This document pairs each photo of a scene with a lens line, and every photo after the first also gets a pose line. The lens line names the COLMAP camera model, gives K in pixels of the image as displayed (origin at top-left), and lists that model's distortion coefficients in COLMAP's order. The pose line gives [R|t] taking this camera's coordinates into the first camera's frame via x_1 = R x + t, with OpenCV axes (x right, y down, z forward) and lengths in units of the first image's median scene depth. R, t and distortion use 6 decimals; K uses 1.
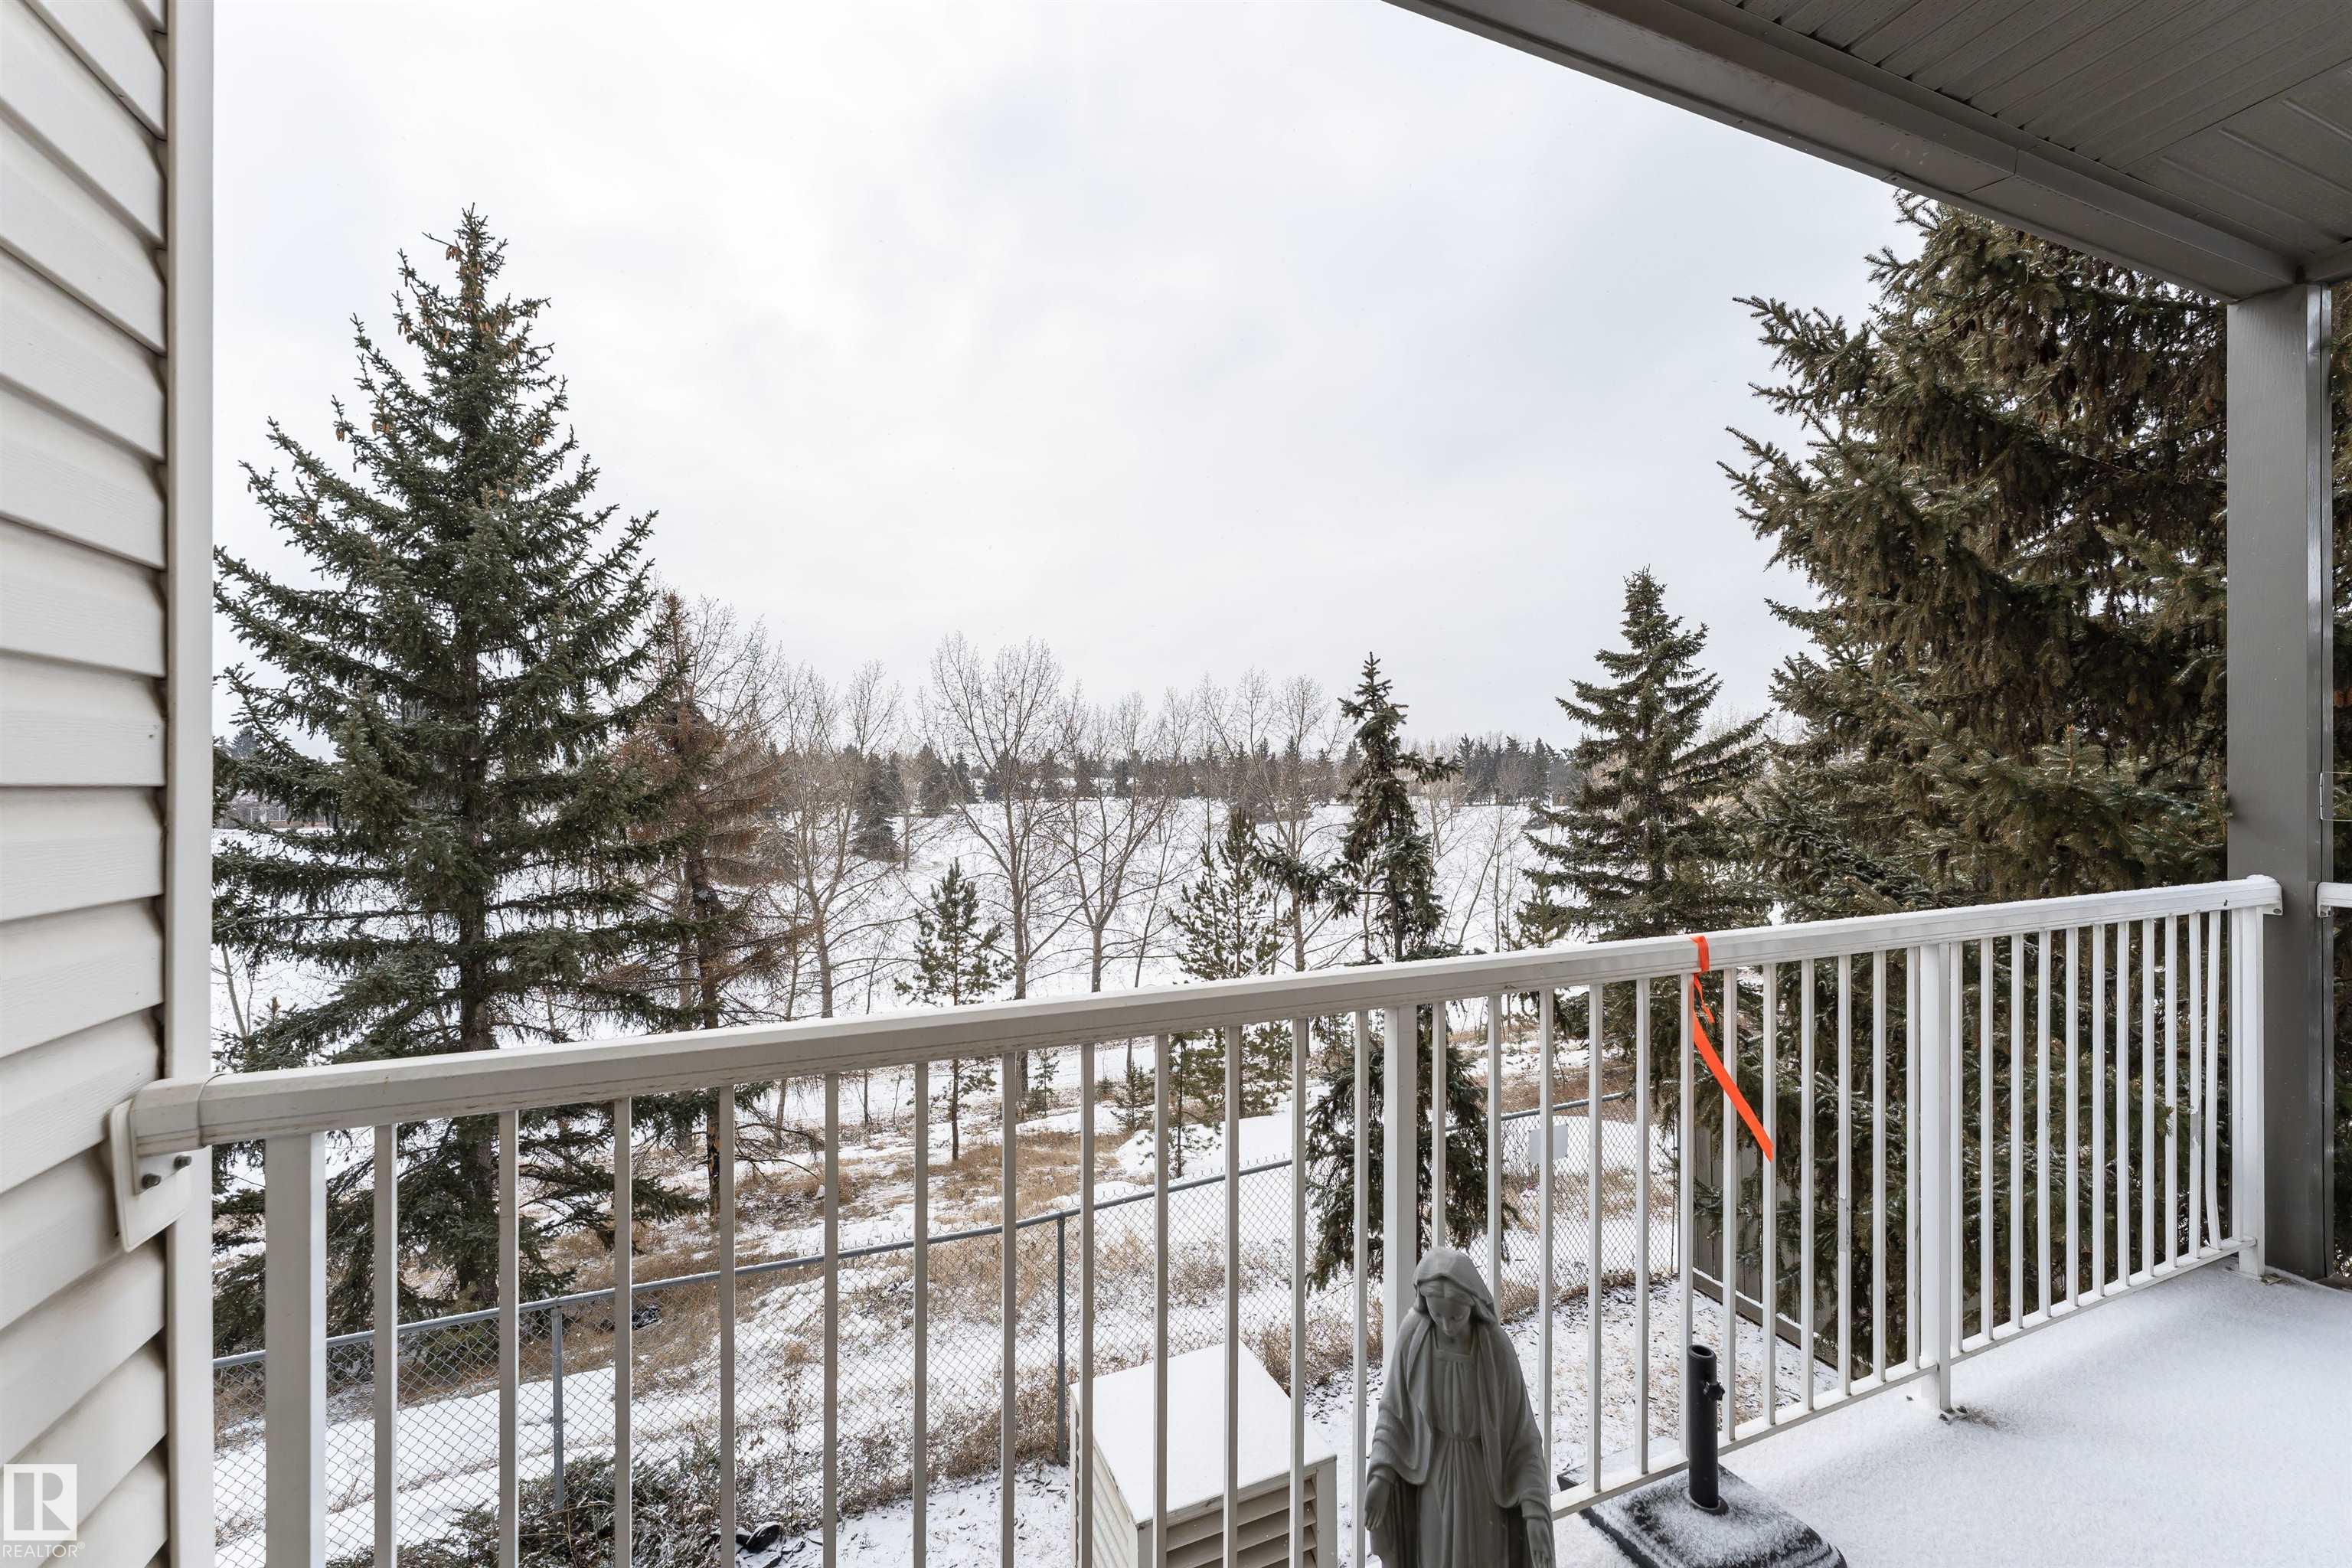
lens RADIAL K [[964.5, 0, 1176.8], [0, 964.5, 780.1], [0, 0, 1]] dist [0.004006, 0.000015]
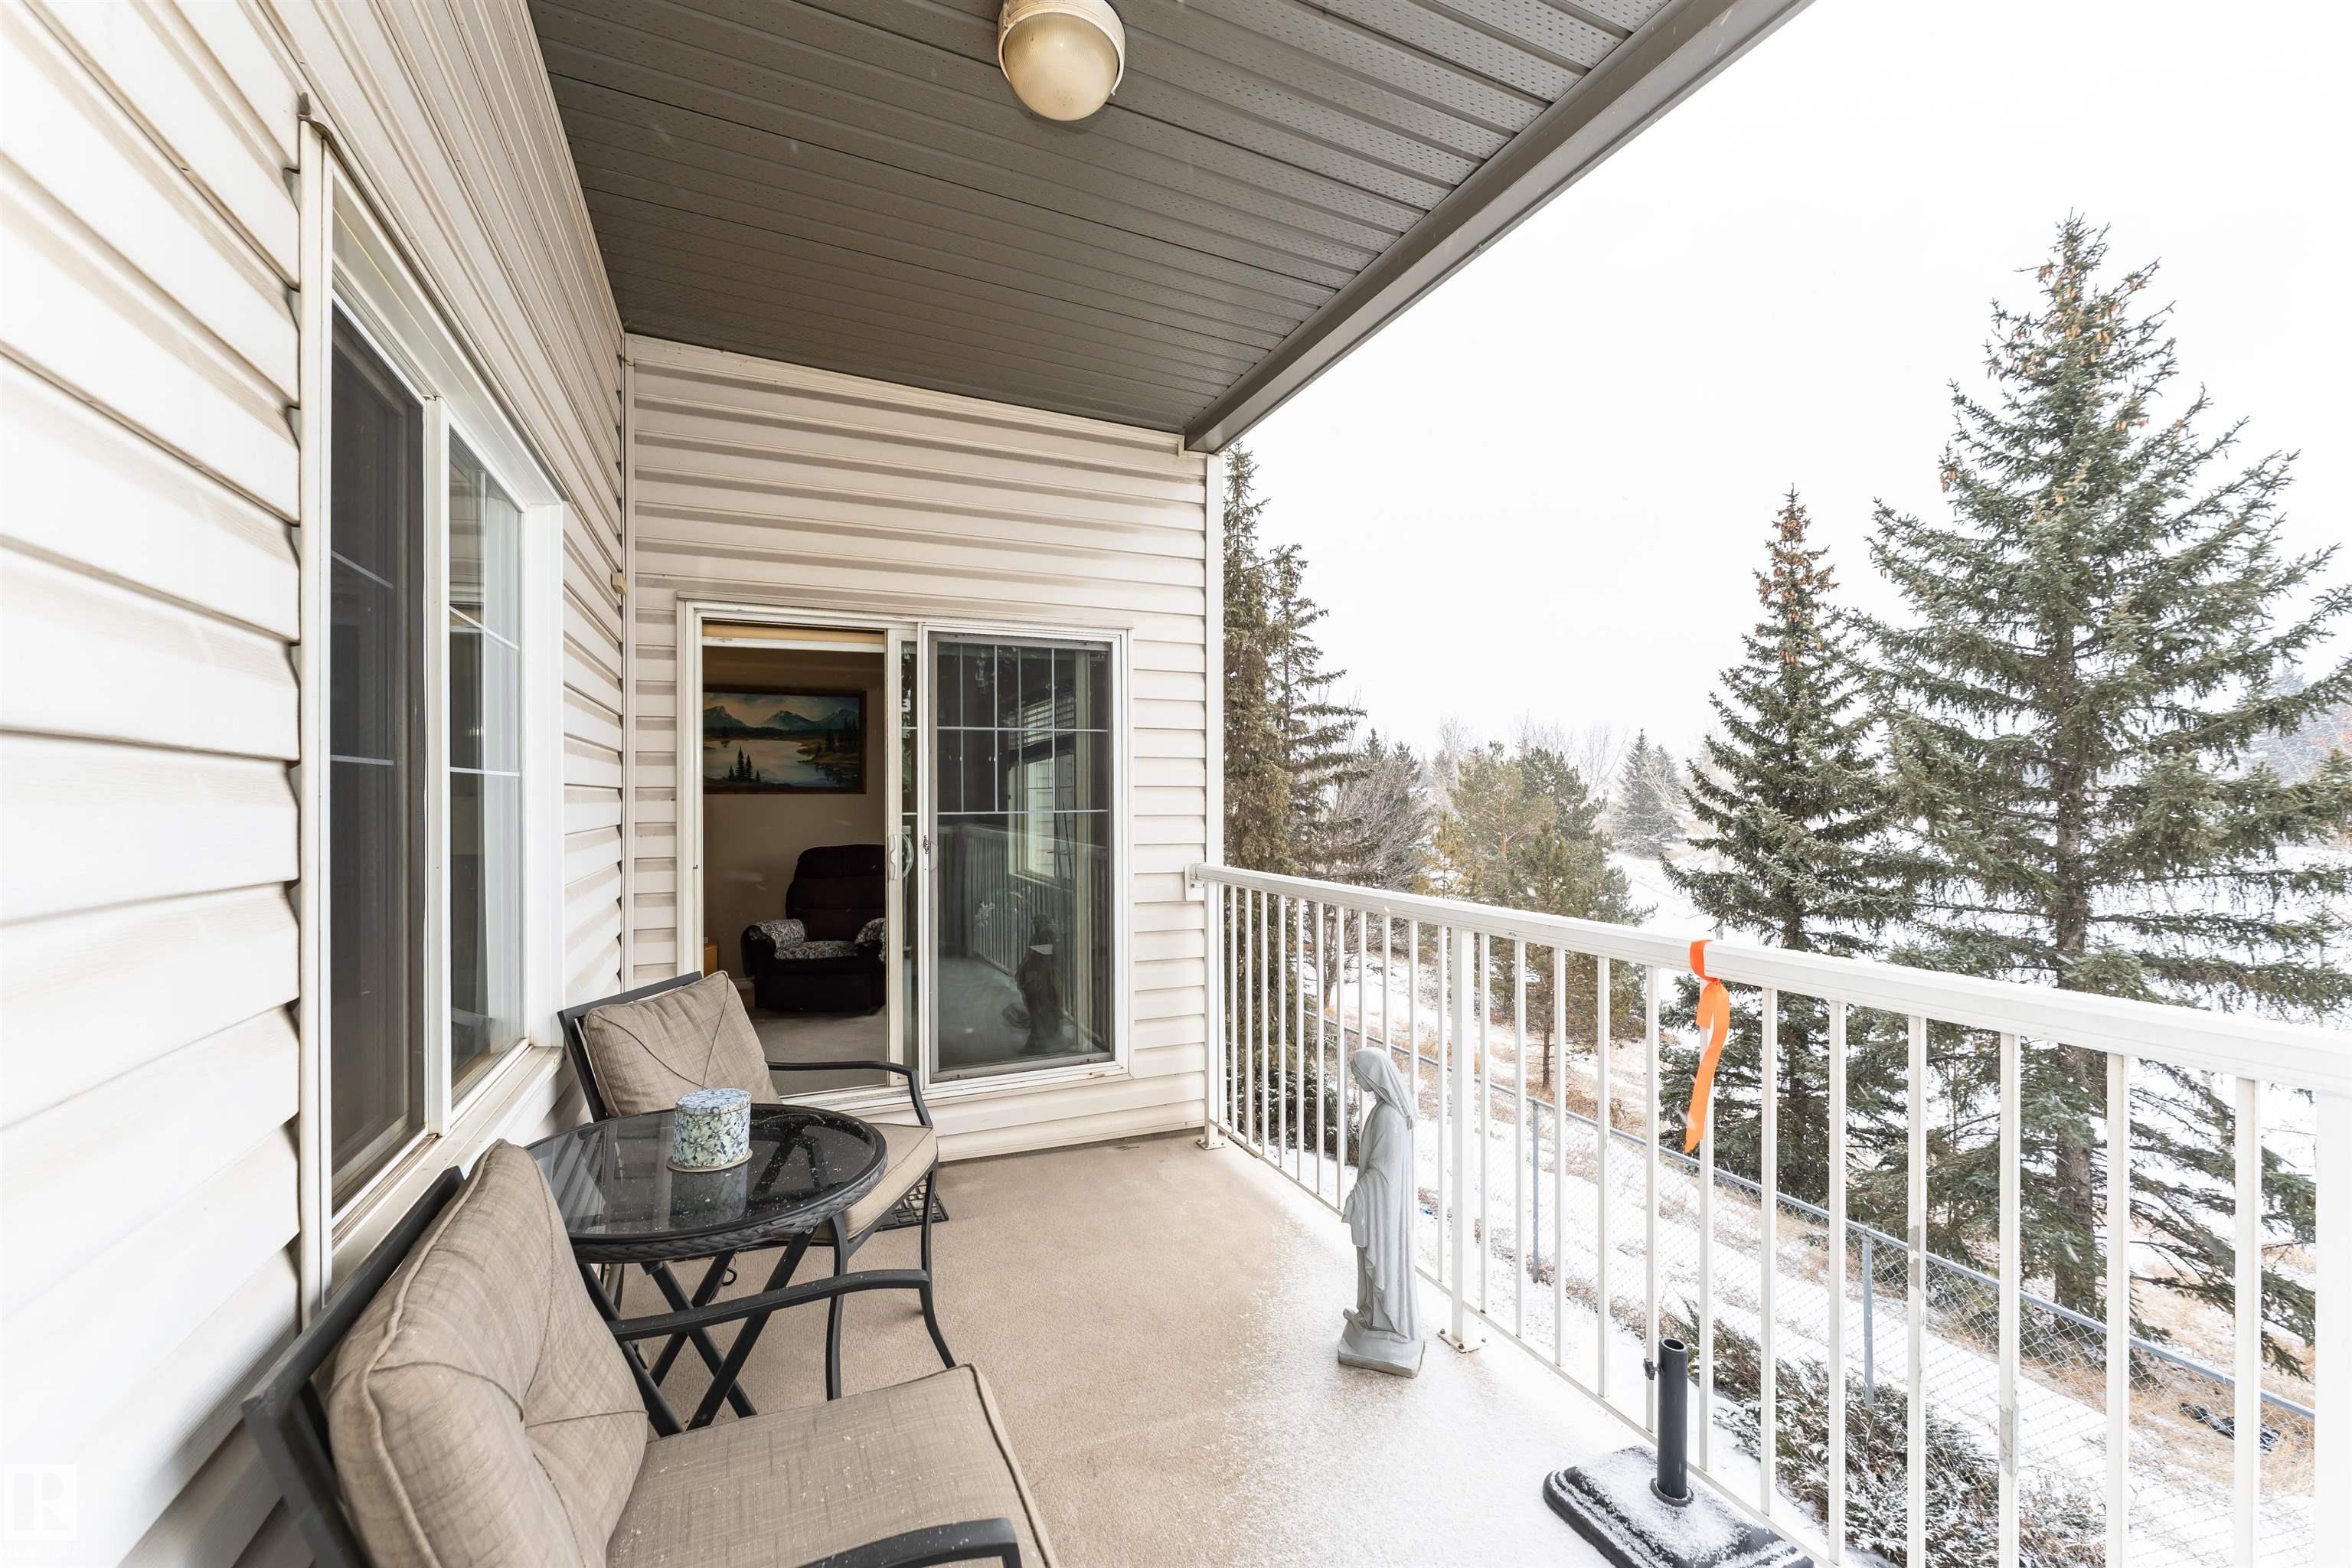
lens RADIAL K [[964.5, 0, 1192.7], [0, 964.5, 786.0], [0, 0, 1]] dist [0.004006, 0.000015]
pose [[0.034526, 0.001644, -0.999402, 0.251506], [-0.001150, 0.999998, 0.001605, -0.002195], [0.999403, 0.001094, 0.034528, 0.065788]]
